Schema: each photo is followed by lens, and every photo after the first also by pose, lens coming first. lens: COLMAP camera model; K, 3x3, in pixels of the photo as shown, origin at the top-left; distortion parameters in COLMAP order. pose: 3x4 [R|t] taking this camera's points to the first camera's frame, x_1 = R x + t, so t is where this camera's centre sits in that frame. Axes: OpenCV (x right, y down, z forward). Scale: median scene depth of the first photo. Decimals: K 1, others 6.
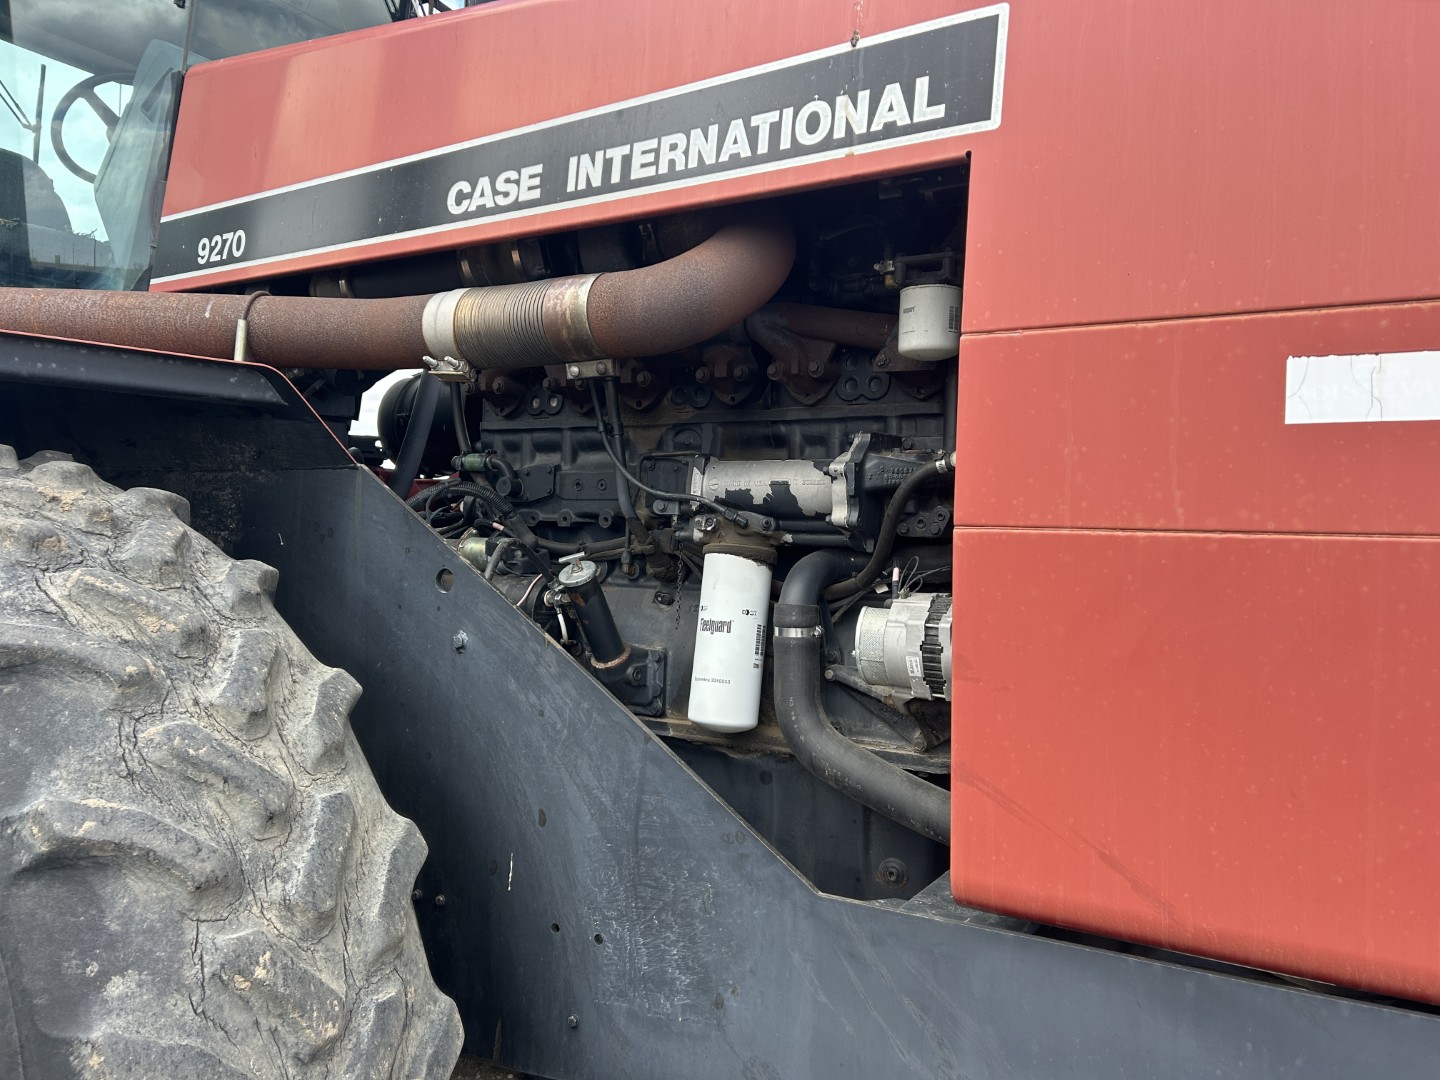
lens RADIAL K [[1103.5, 0, 719.6], [0, 1103.5, 515.1], [0, 0, 1]] dist [0.060402, -0.085889]
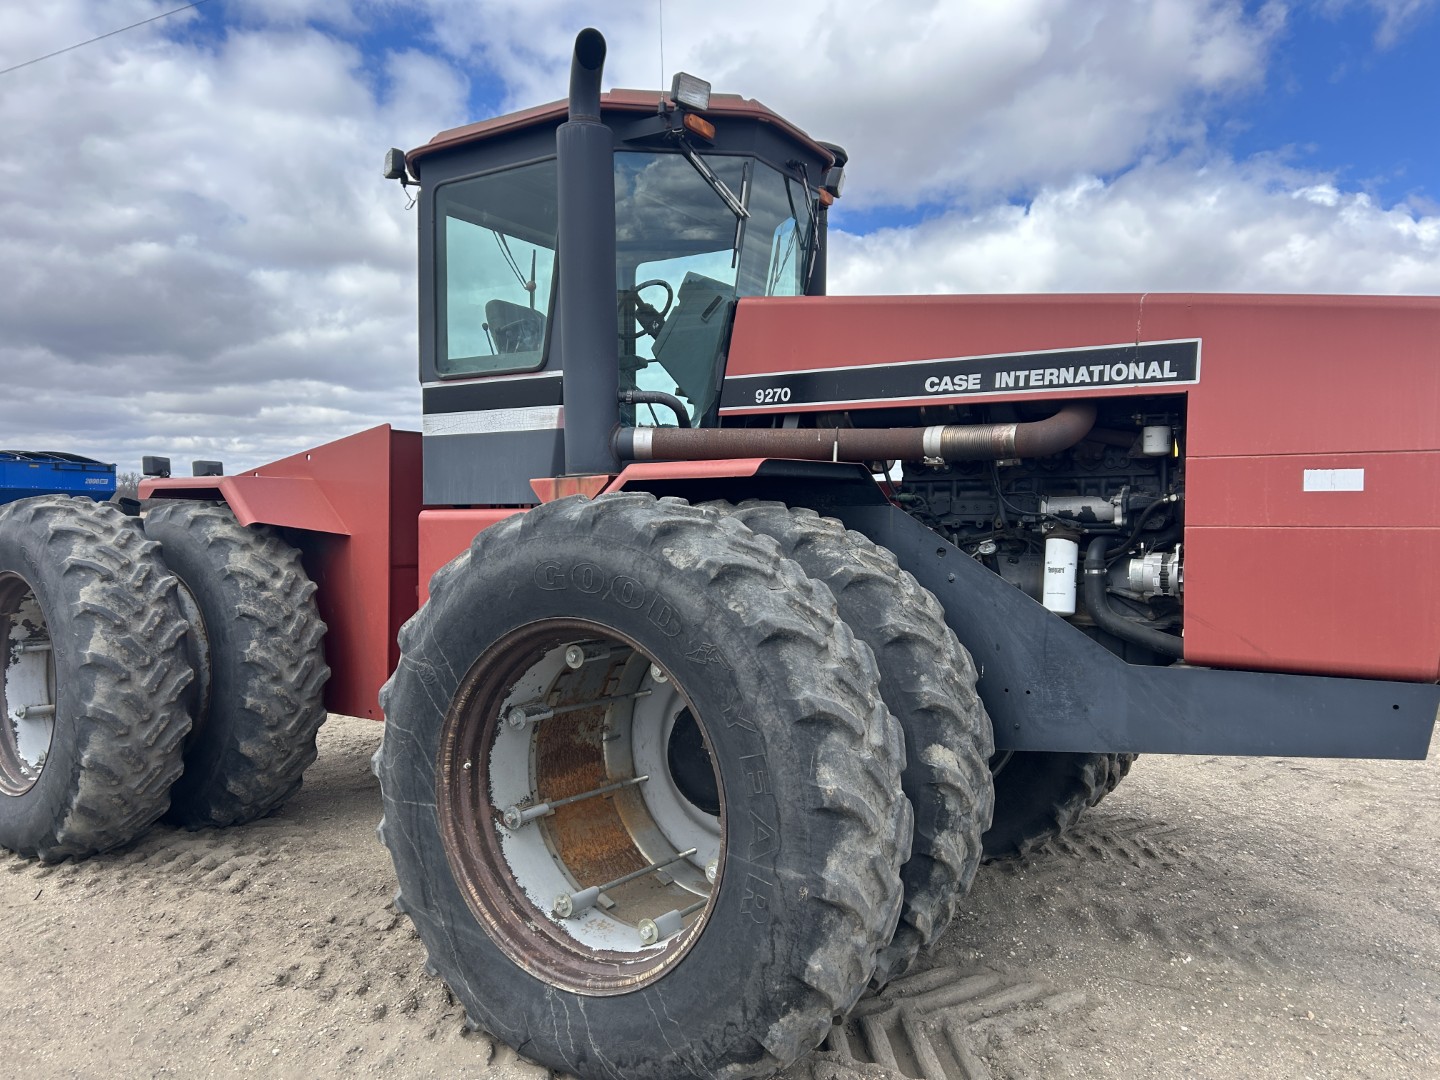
lens RADIAL K [[1089.5, 0, 719.0], [0, 1089.5, 535.4], [0, 0, 1]] dist [0.118340, -0.229393]
pose [[0.998416, -0.024802, -0.050499, -0.654343], [0.026186, 0.999294, 0.026927, -0.057375], [0.049796, -0.028207, 0.998361, -1.468405]]
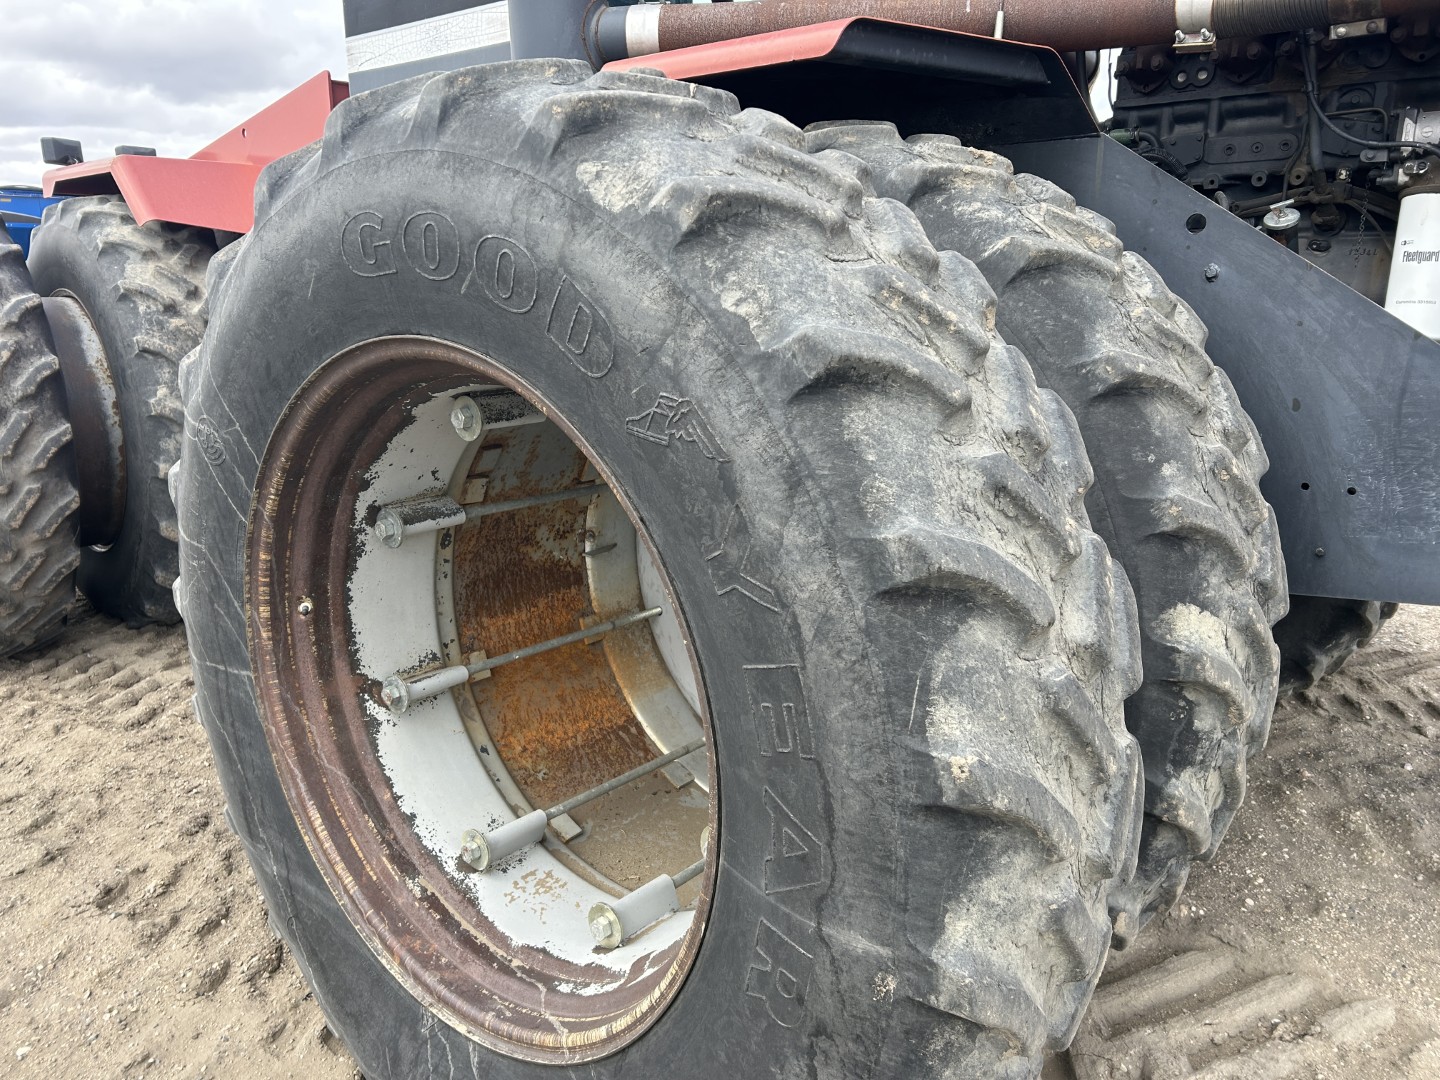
lens RADIAL K [[1109.9, 0, 719.4], [0, 1109.9, 532.6], [0, 0, 1]] dist [0.065540, -0.075639]
pose [[0.986221, 0.007709, -0.165254, -0.610819], [0.032458, 0.970482, 0.238979, 0.083373], [0.162218, -0.241049, 0.956860, -0.399495]]
